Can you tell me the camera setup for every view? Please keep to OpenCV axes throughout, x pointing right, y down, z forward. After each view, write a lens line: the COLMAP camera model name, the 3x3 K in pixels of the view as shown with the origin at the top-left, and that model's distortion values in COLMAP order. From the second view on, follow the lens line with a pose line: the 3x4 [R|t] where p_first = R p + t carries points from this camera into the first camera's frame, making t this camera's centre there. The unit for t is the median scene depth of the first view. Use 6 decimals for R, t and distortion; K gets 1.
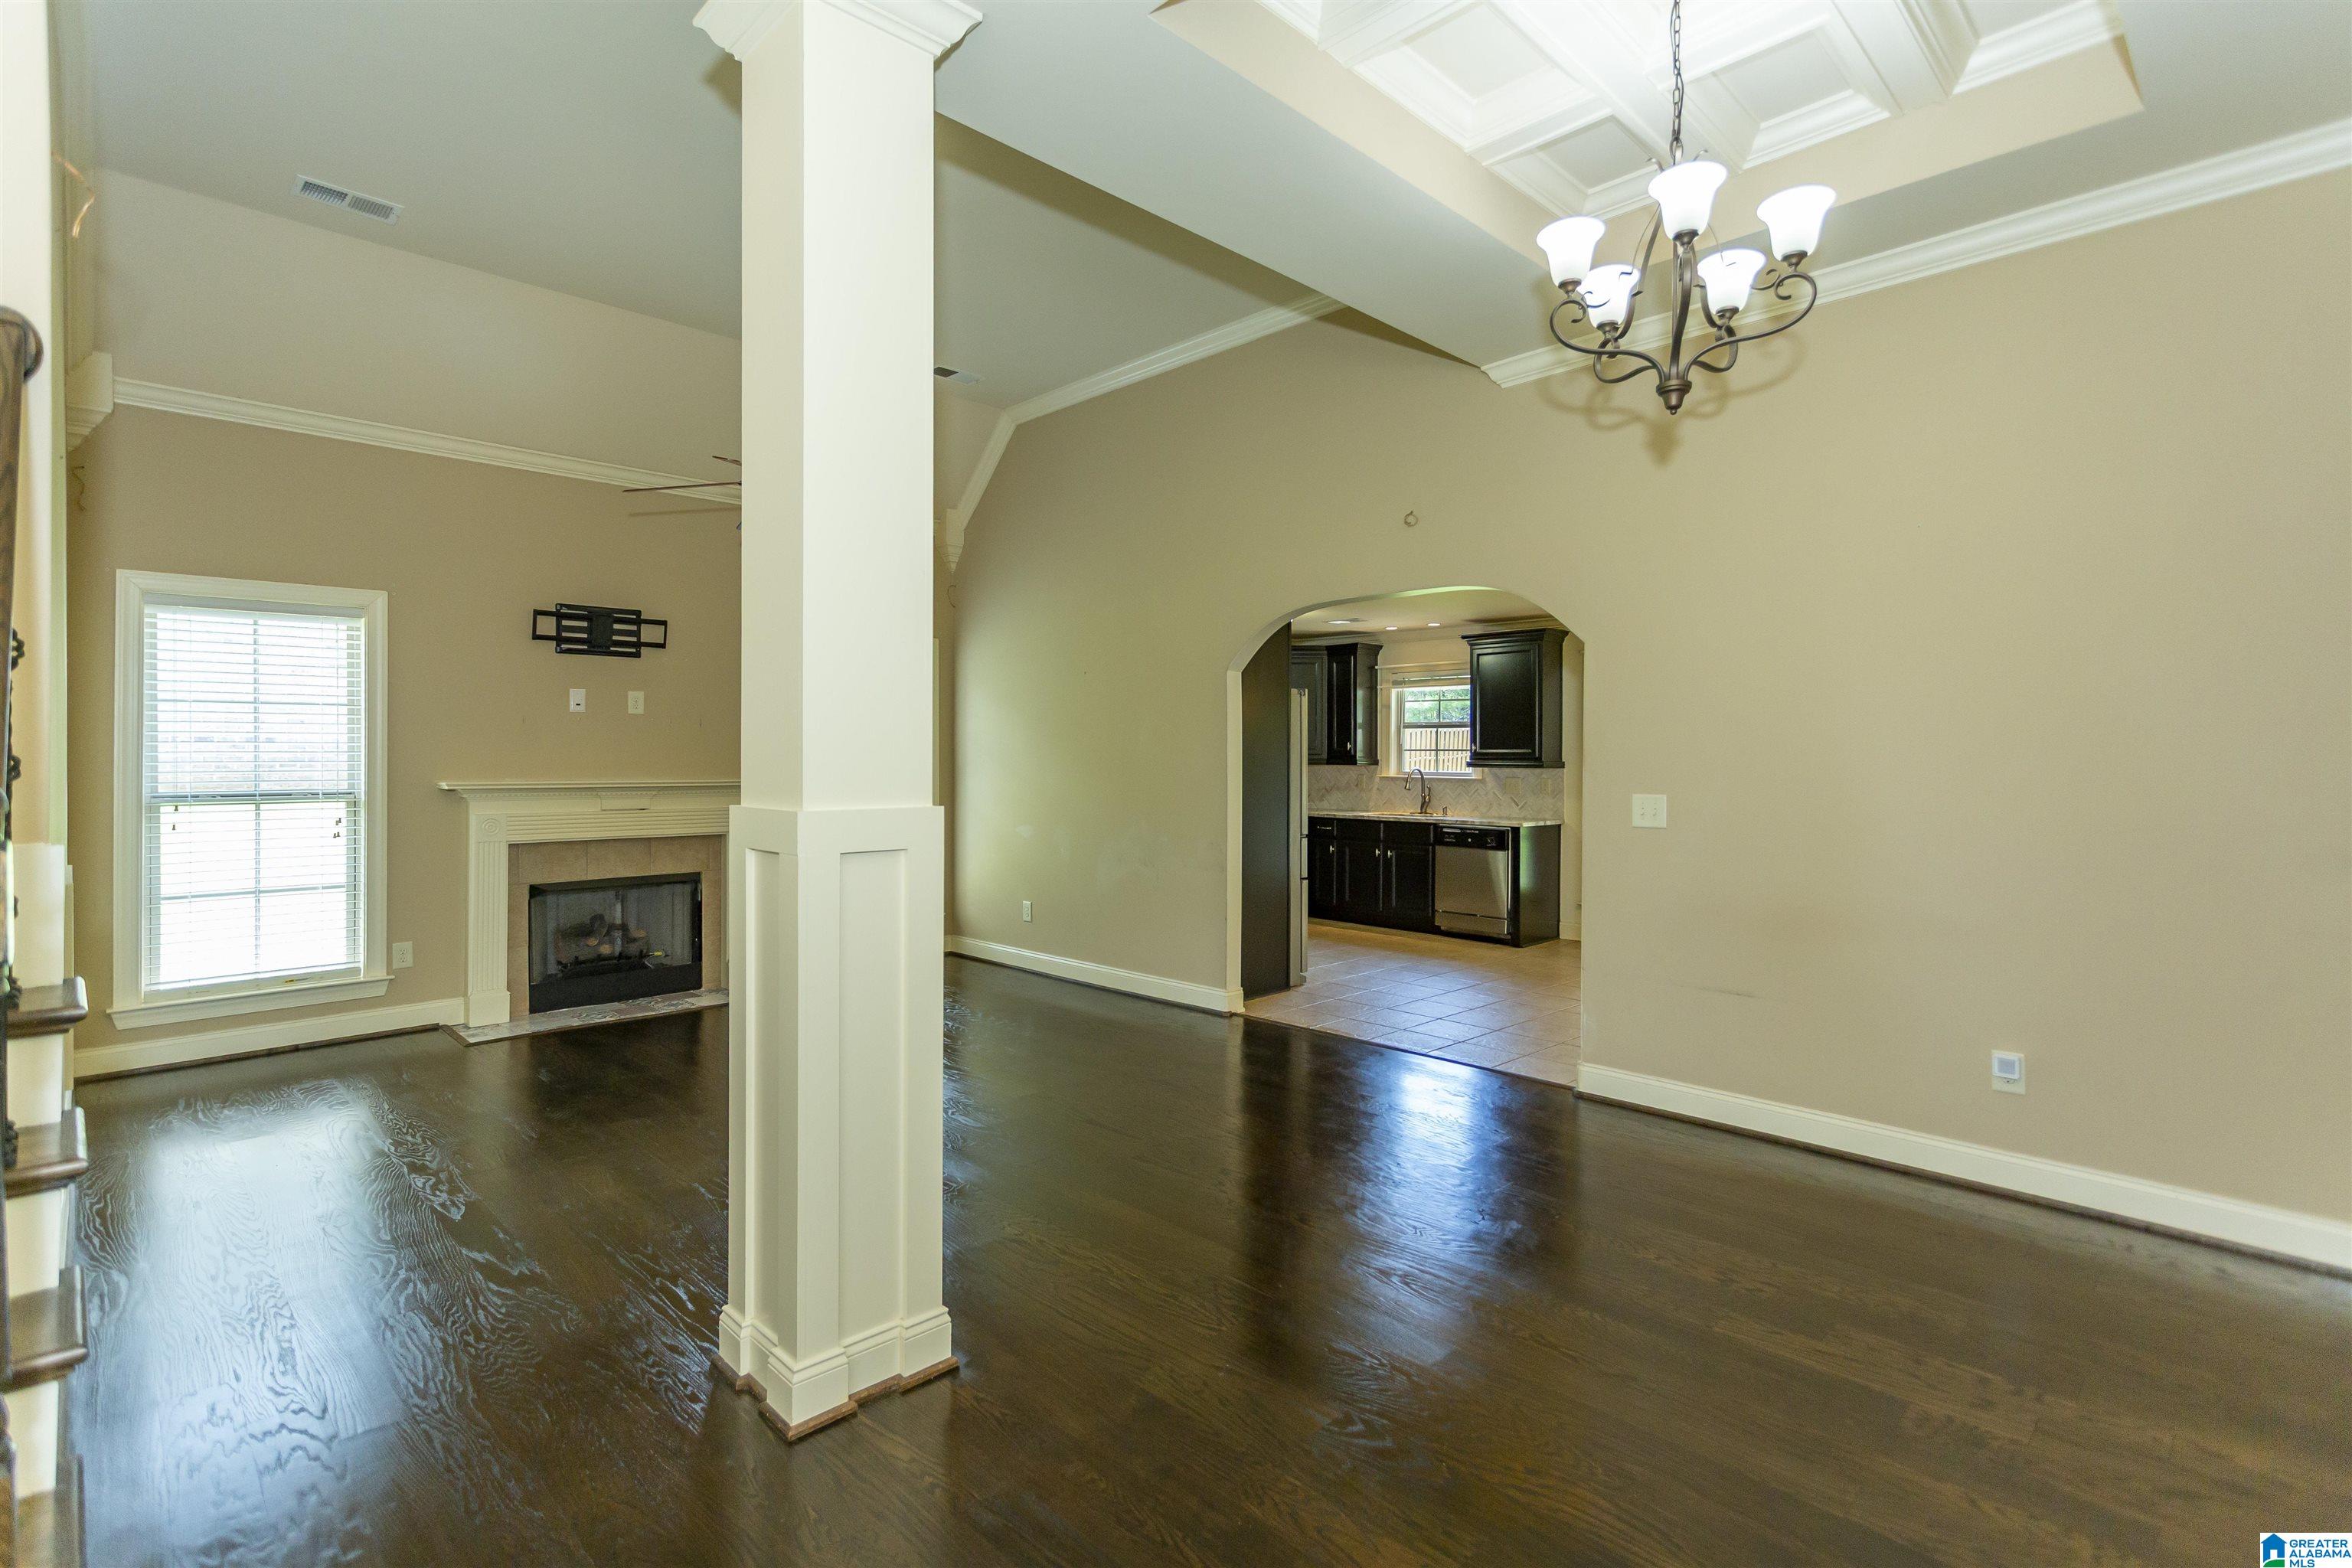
lens RADIAL K [[1117.4, 0, 1128.4], [0, 1117.4, 757.9], [0, 0, 1]] dist [0.003725, 0.002043]
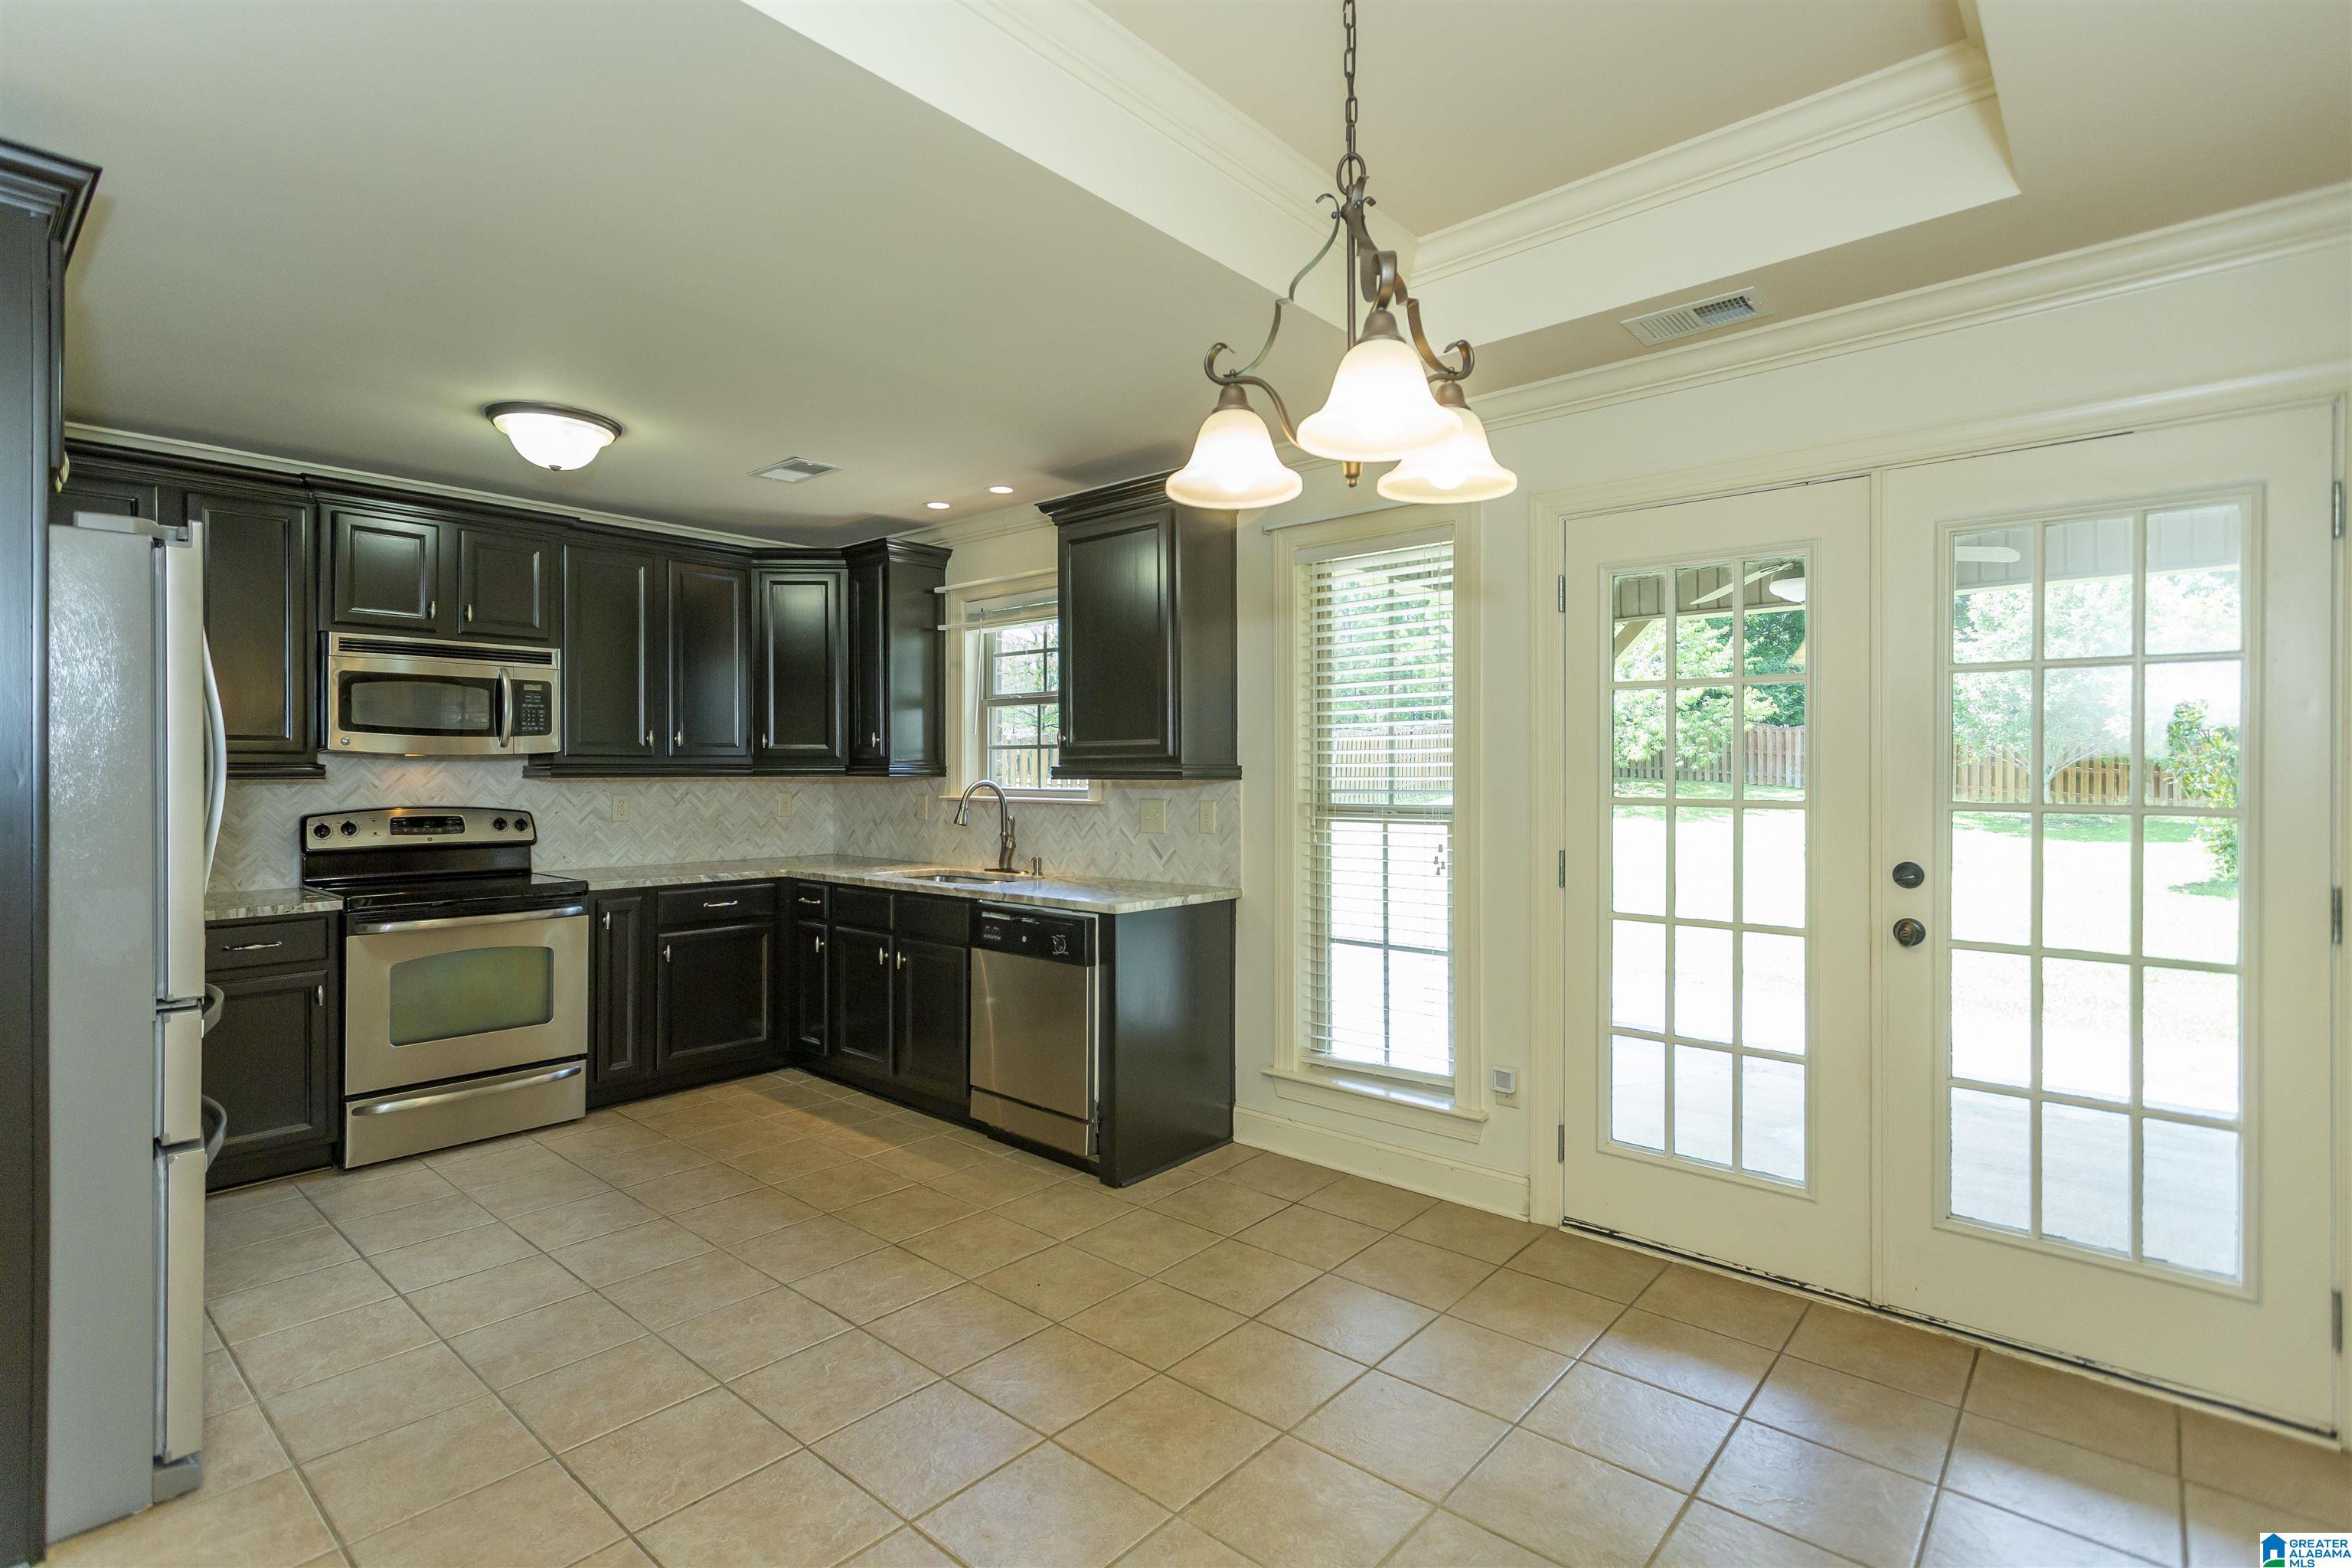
lens RADIAL K [[1117.4, 0, 1155.8], [0, 1117.4, 770.8], [0, 0, 1]] dist [0.003725, 0.002043]
pose [[0.995242, -0.003208, 0.097383, 0.406395], [0.003544, 0.999988, -0.003276, 0.009027], [-0.097371, 0.003606, 0.995242, 0.704472]]
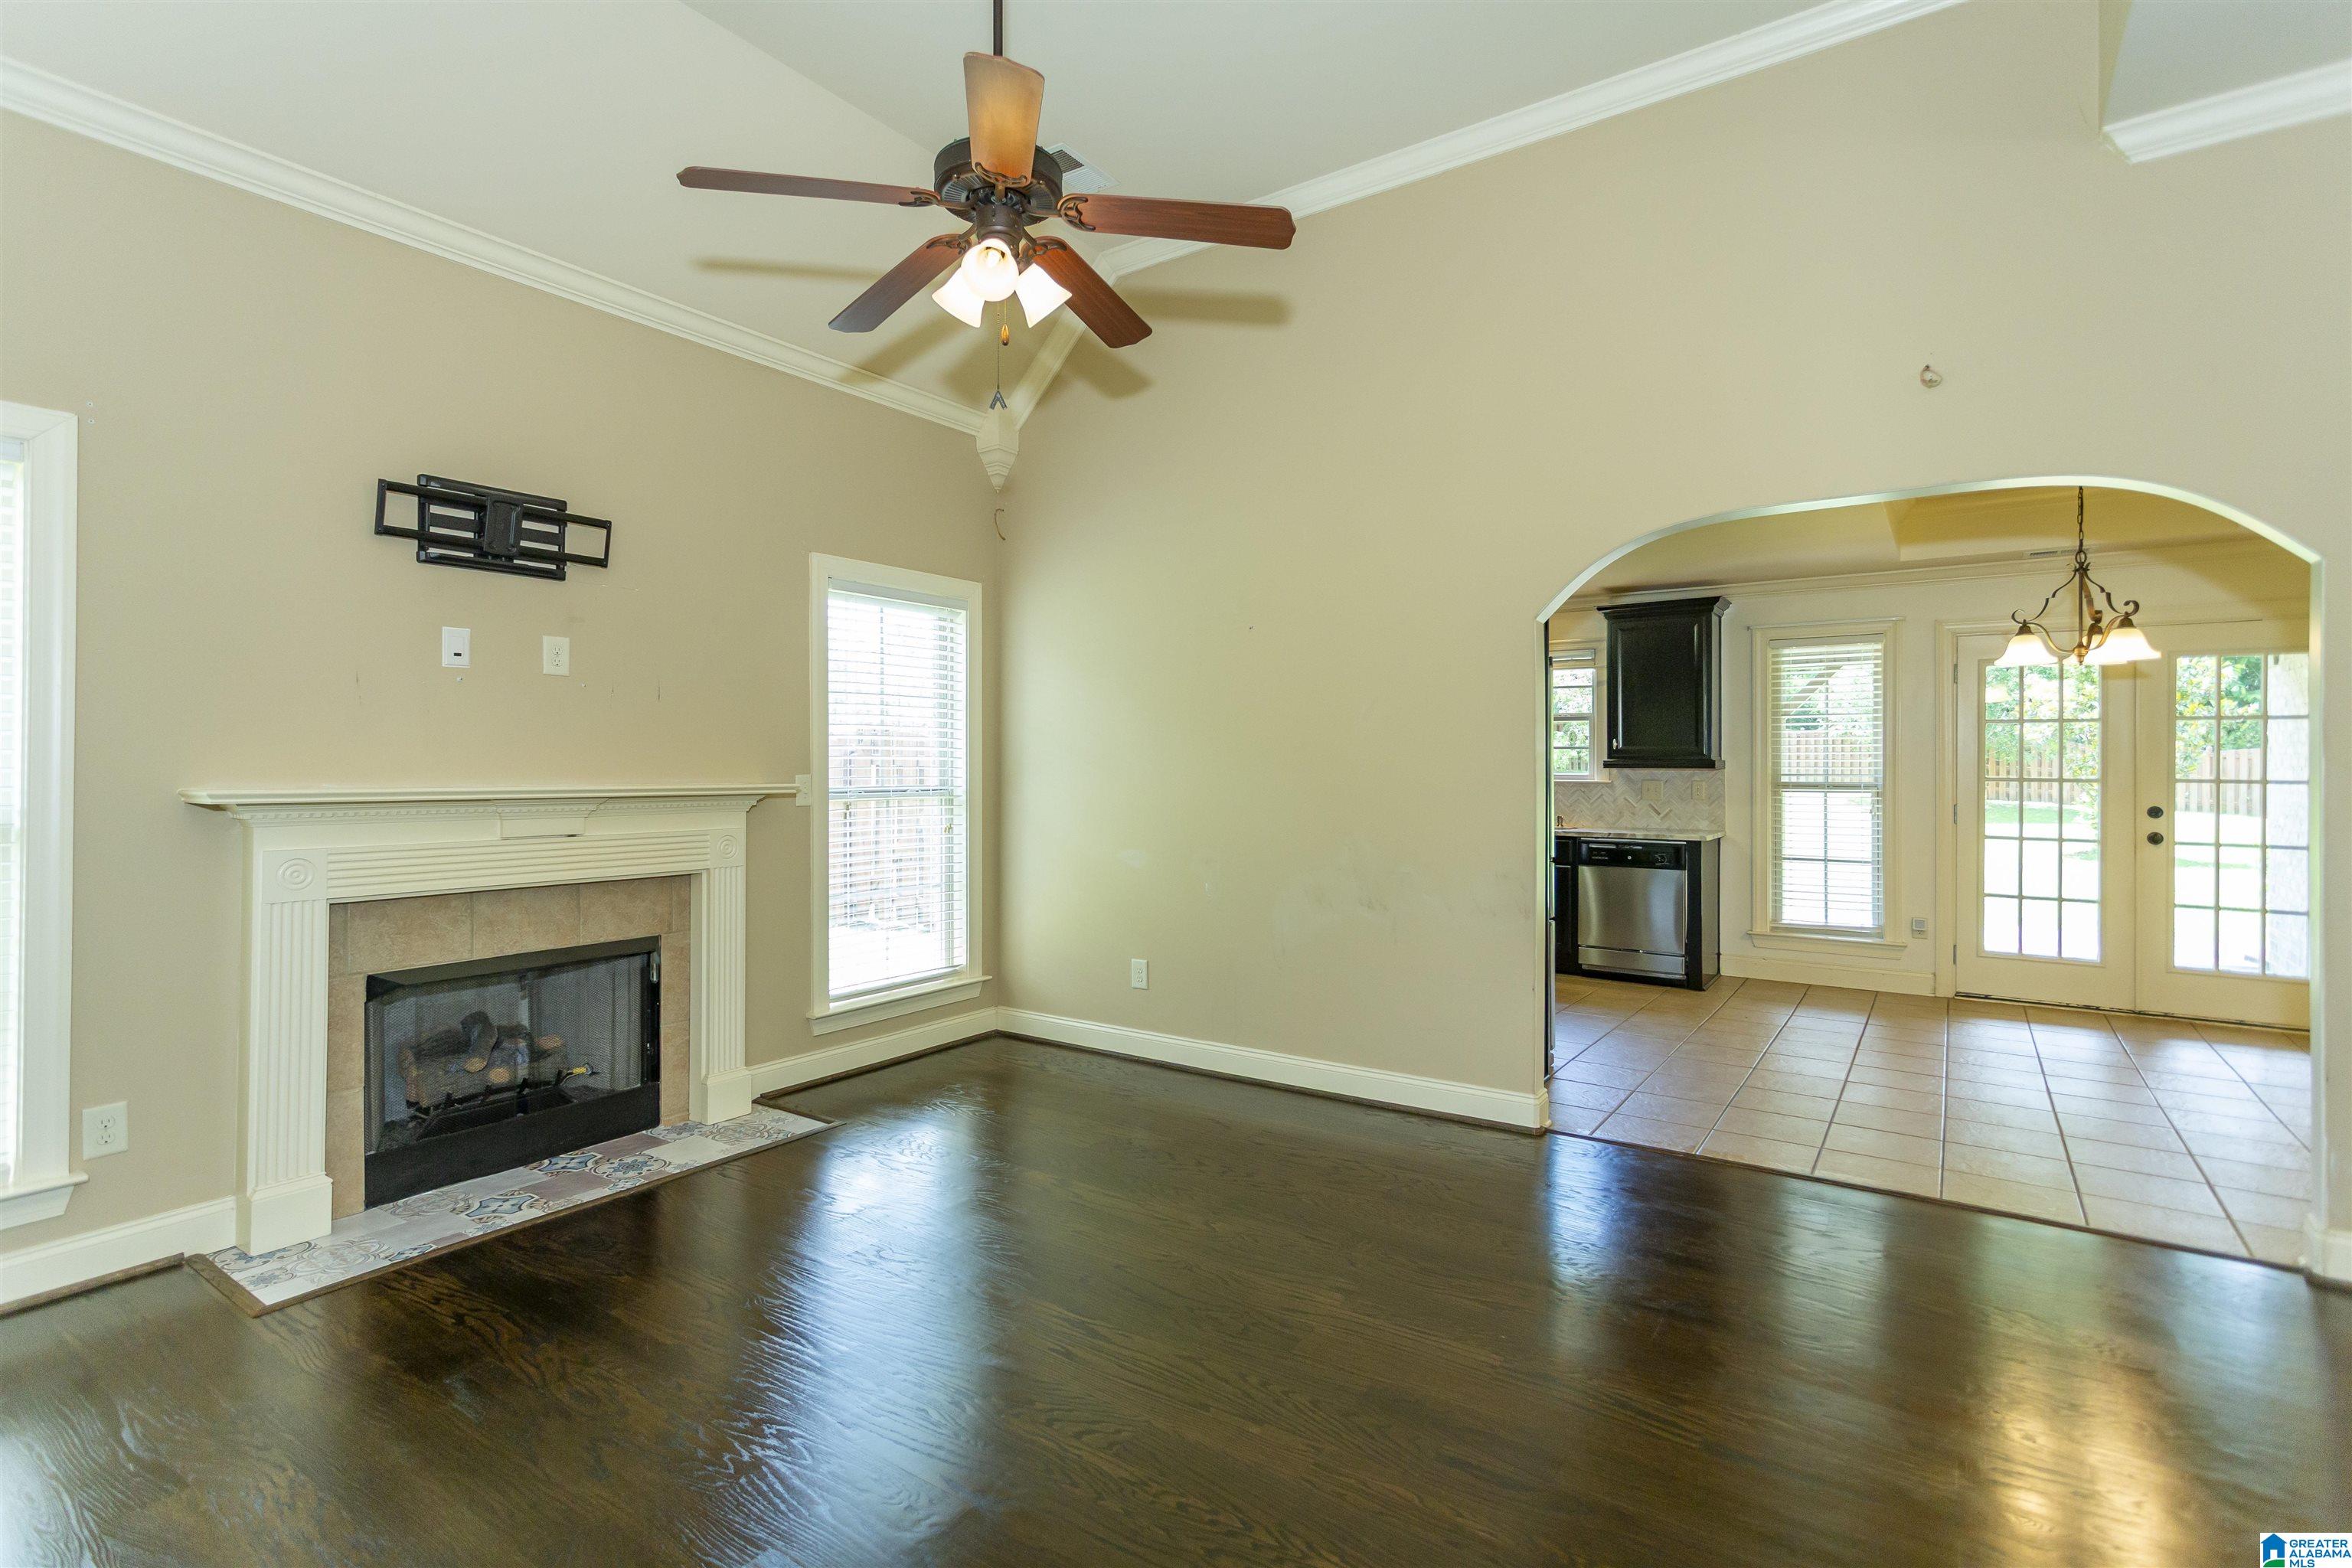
lens RADIAL K [[1117.4, 0, 1138.6], [0, 1117.4, 757.3], [0, 0, 1]] dist [0.003725, 0.002043]
pose [[0.981500, 0.001079, 0.191461, -0.251352], [0.000374, 0.999971, -0.007553, 0.009138], [-0.191464, 0.007485, 0.981471, 0.359491]]
